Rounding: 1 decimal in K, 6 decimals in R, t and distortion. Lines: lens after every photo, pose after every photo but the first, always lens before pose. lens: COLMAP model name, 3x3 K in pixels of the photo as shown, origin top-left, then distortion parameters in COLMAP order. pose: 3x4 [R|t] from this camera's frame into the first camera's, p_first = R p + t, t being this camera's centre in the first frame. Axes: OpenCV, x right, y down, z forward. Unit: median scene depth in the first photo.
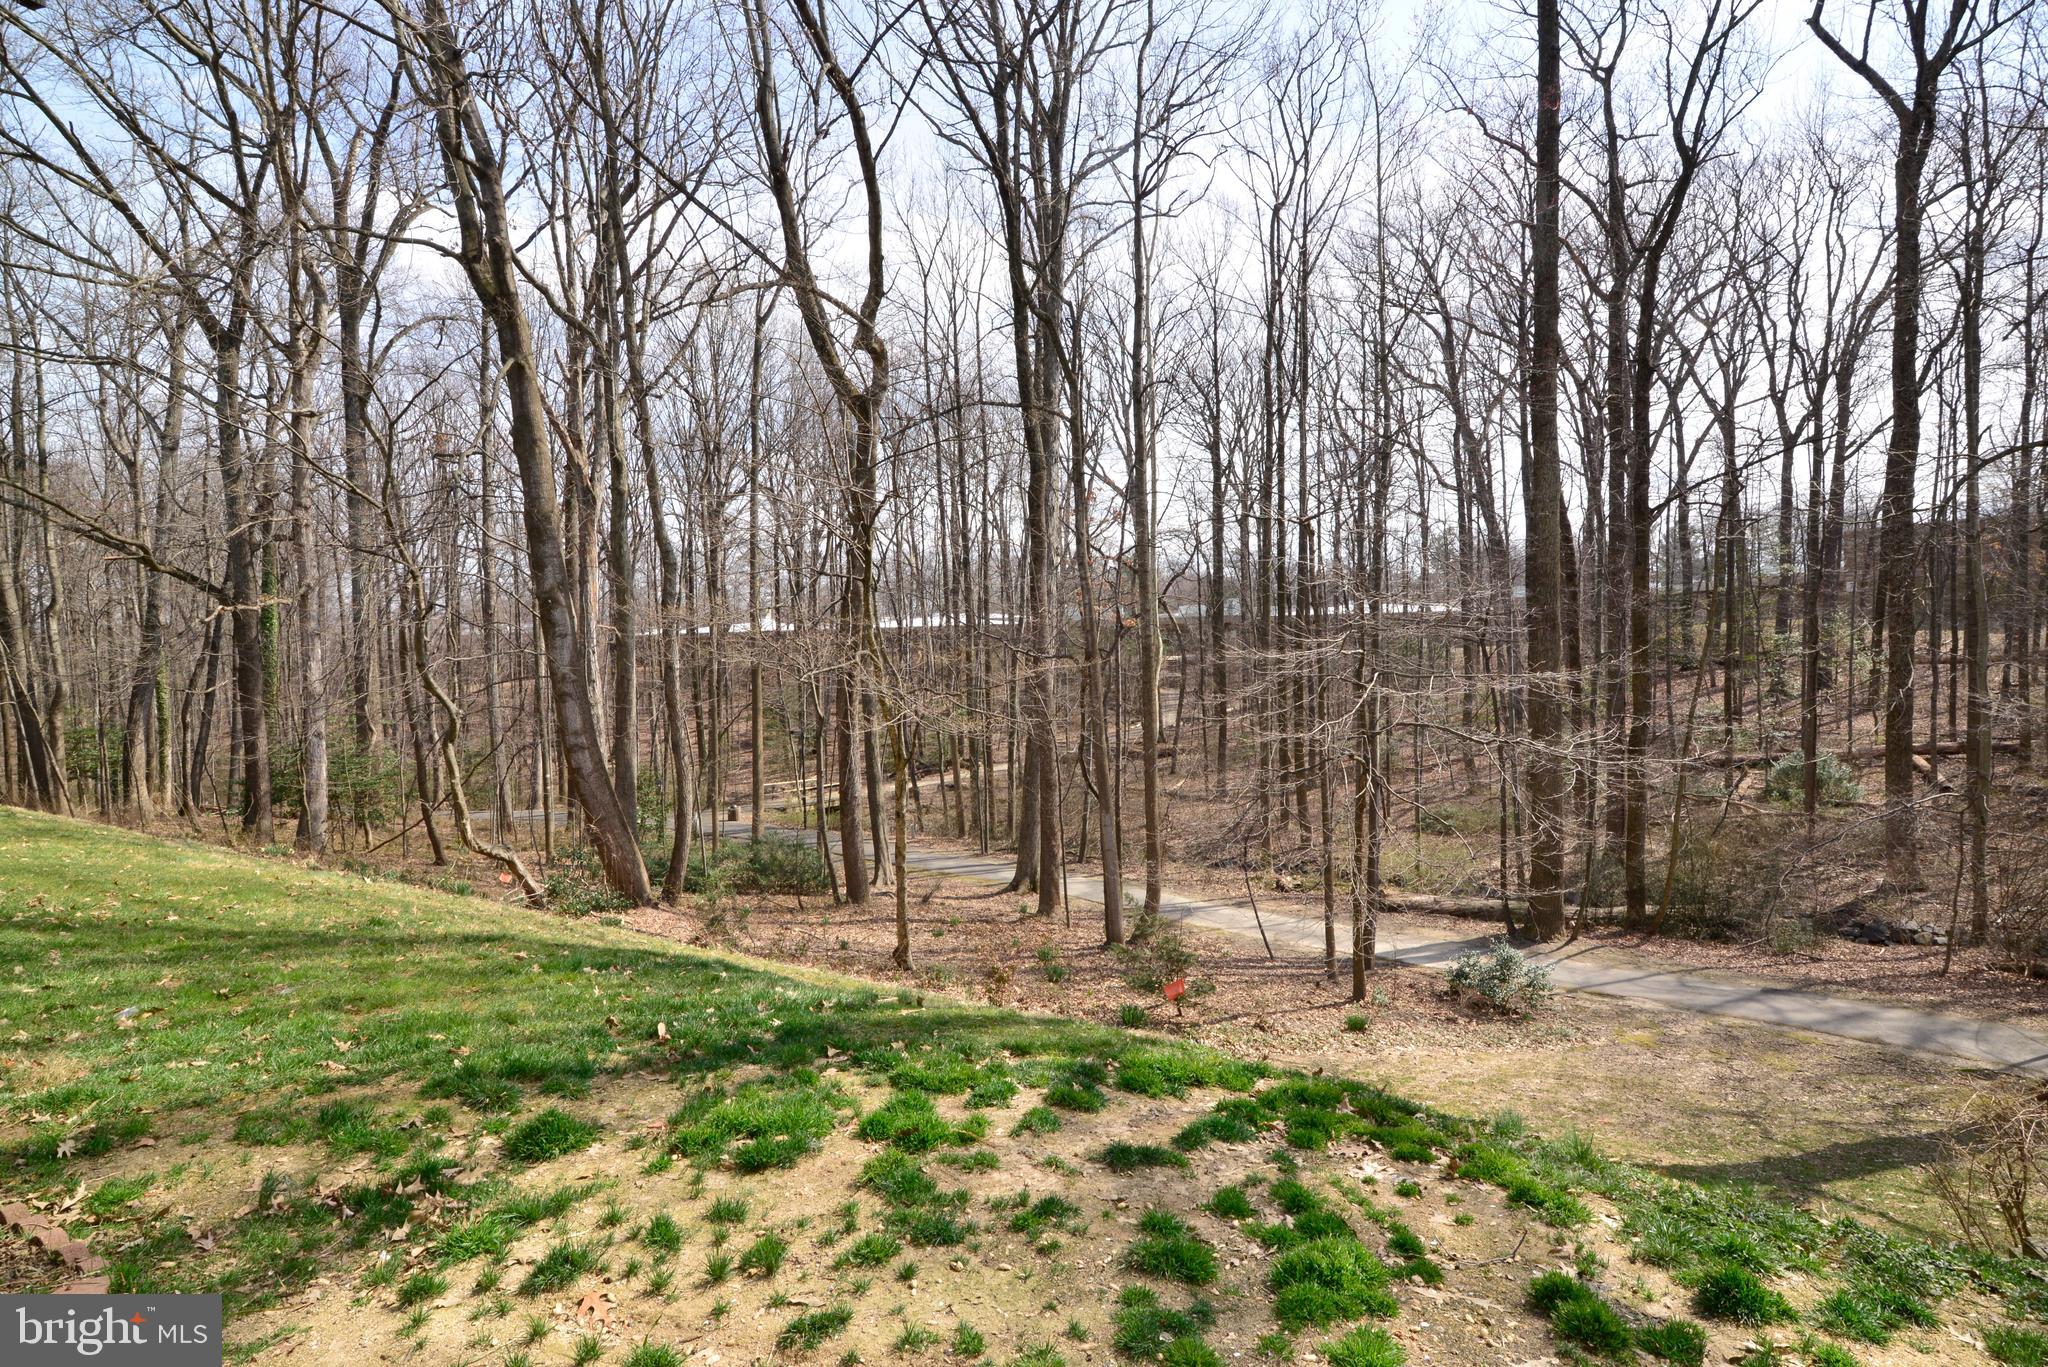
lens RADIAL K [[1064.4, 0, 1017.4], [0, 1064.4, 688.4], [0, 0, 1]] dist [-0.016755, 0.001083]
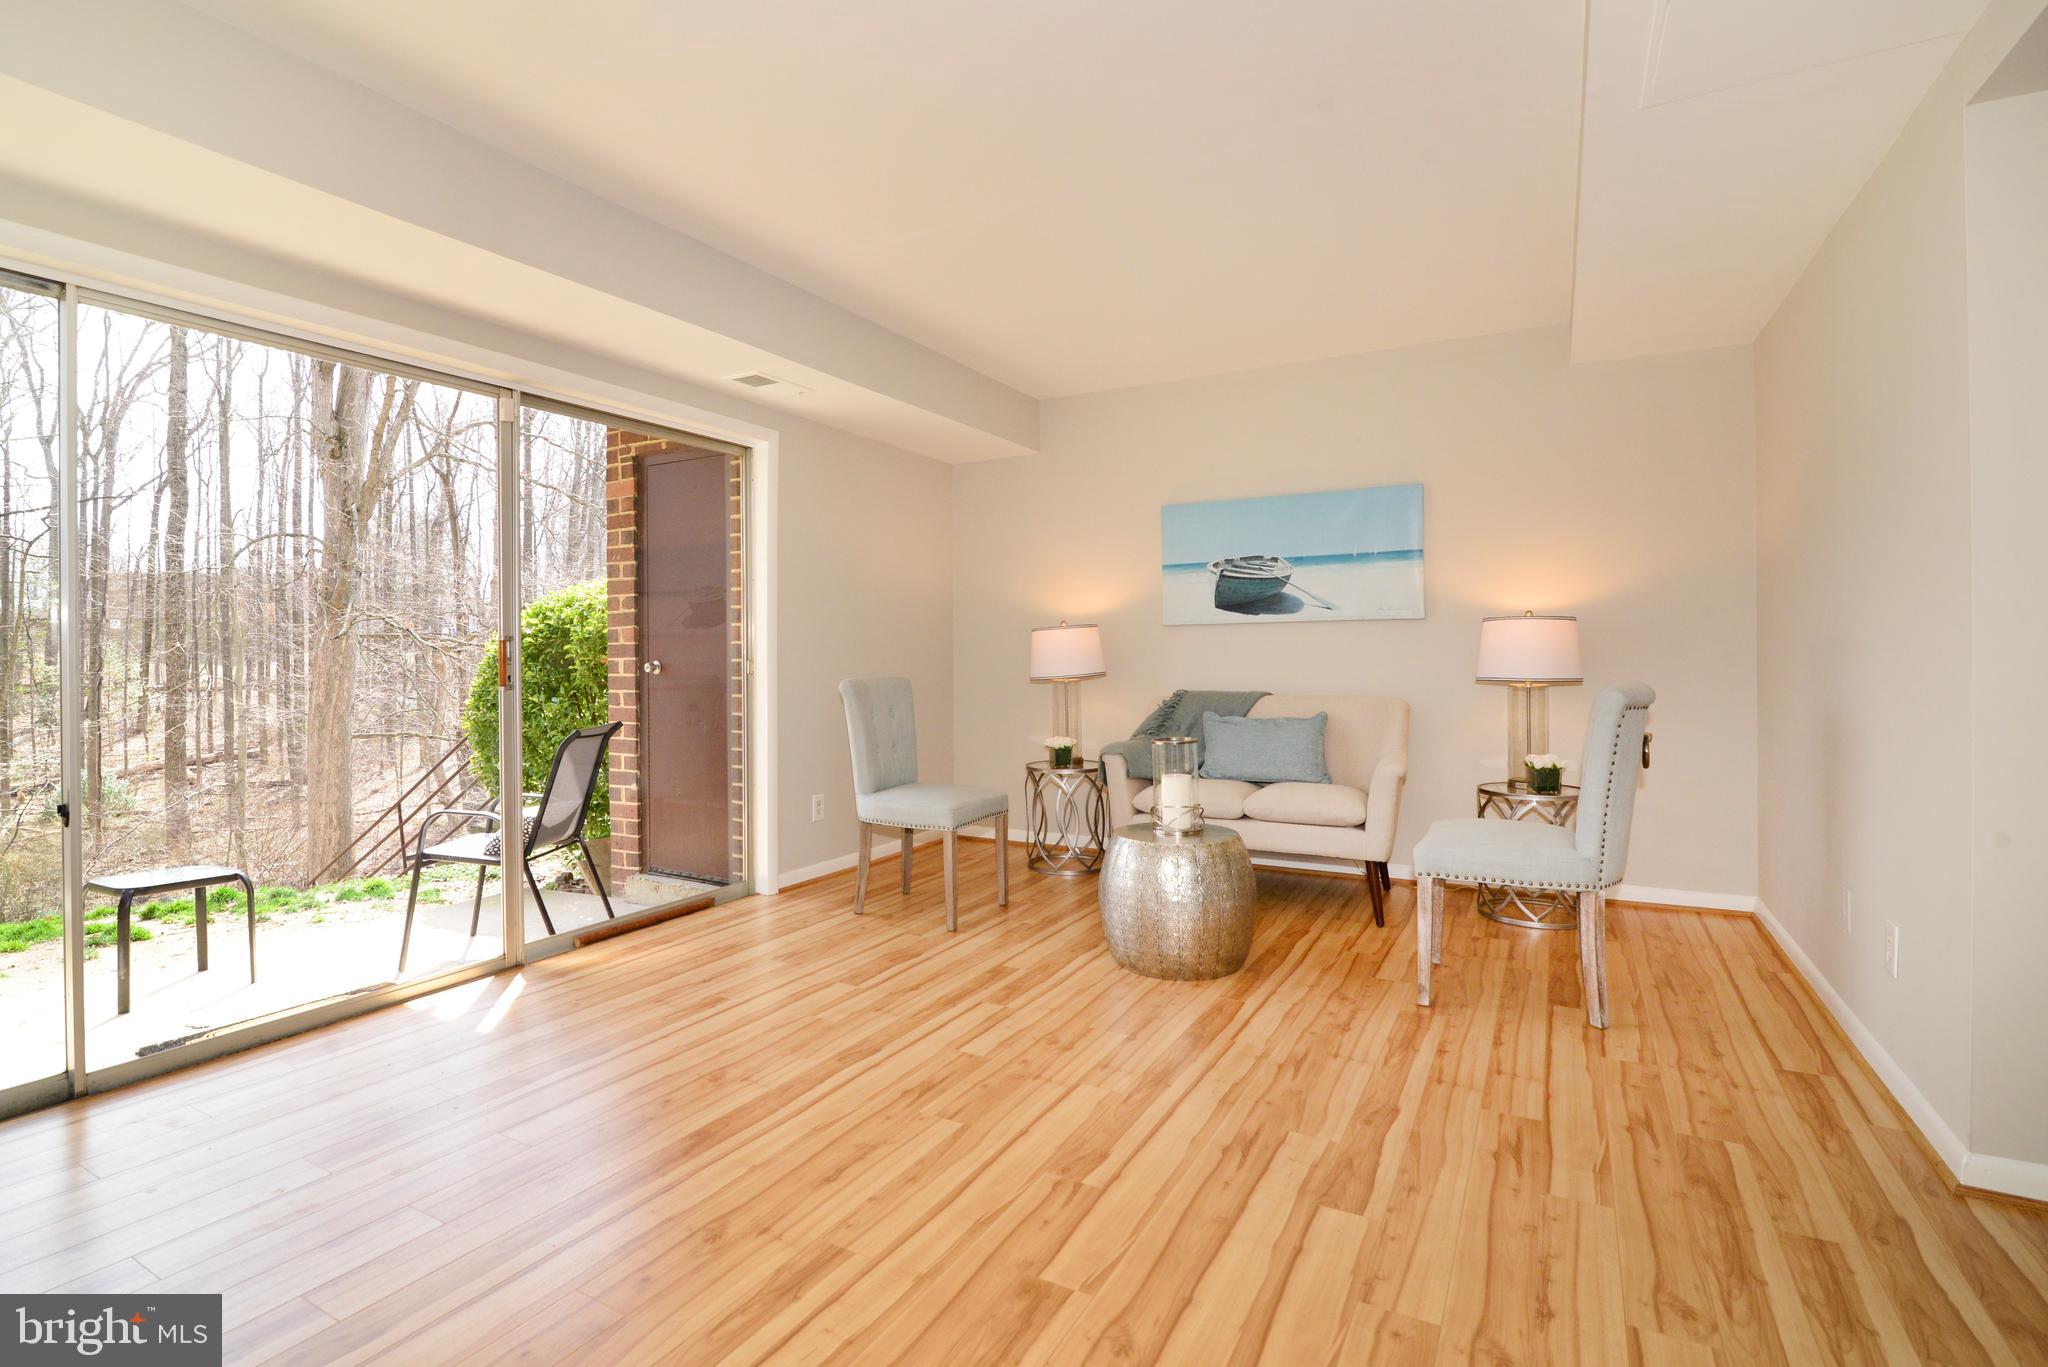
lens RADIAL K [[988.2, 0, 961.8], [0, 988.2, 649.3], [0, 0, 1]] dist [-0.020937, 0.000497]
pose [[0.178338, 0.026008, 0.983625, -0.099817], [0.046702, 0.998300, -0.034863, 0.013305], [-0.982860, 0.052155, 0.176821, -0.088121]]
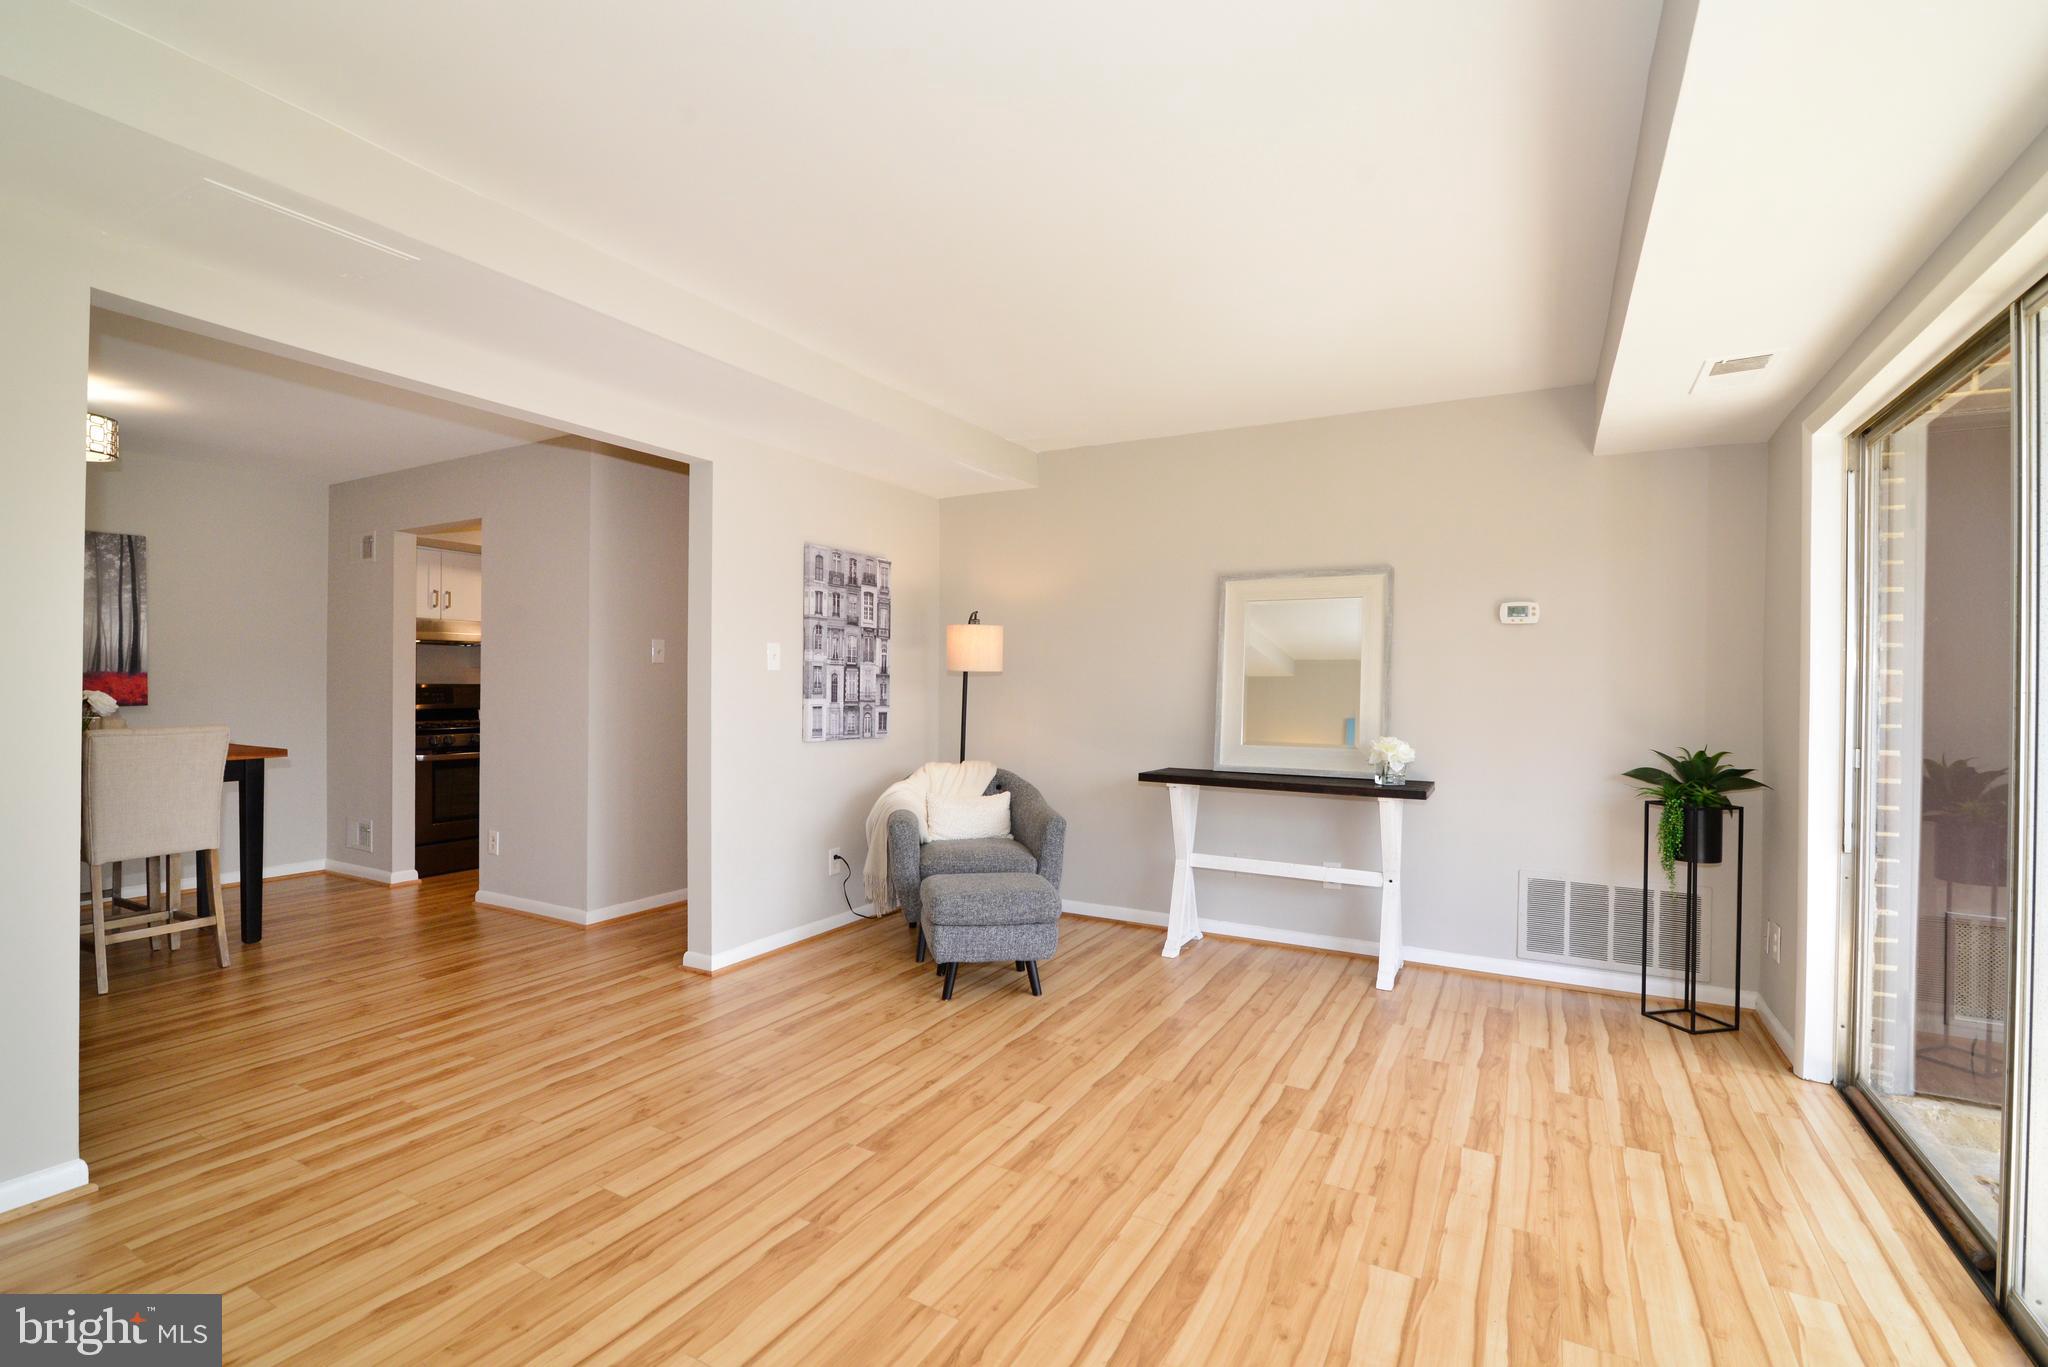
lens RADIAL K [[932.4, 0, 1018.0], [0, 932.4, 687.2], [0, 0, 1]] dist [-0.019417, 0.000366]
pose [[-0.146395, 0.027519, -0.988843, 0.022214], [-0.050269, 0.998115, 0.035219, 0.004781], [0.987948, 0.054864, -0.144735, -0.061578]]
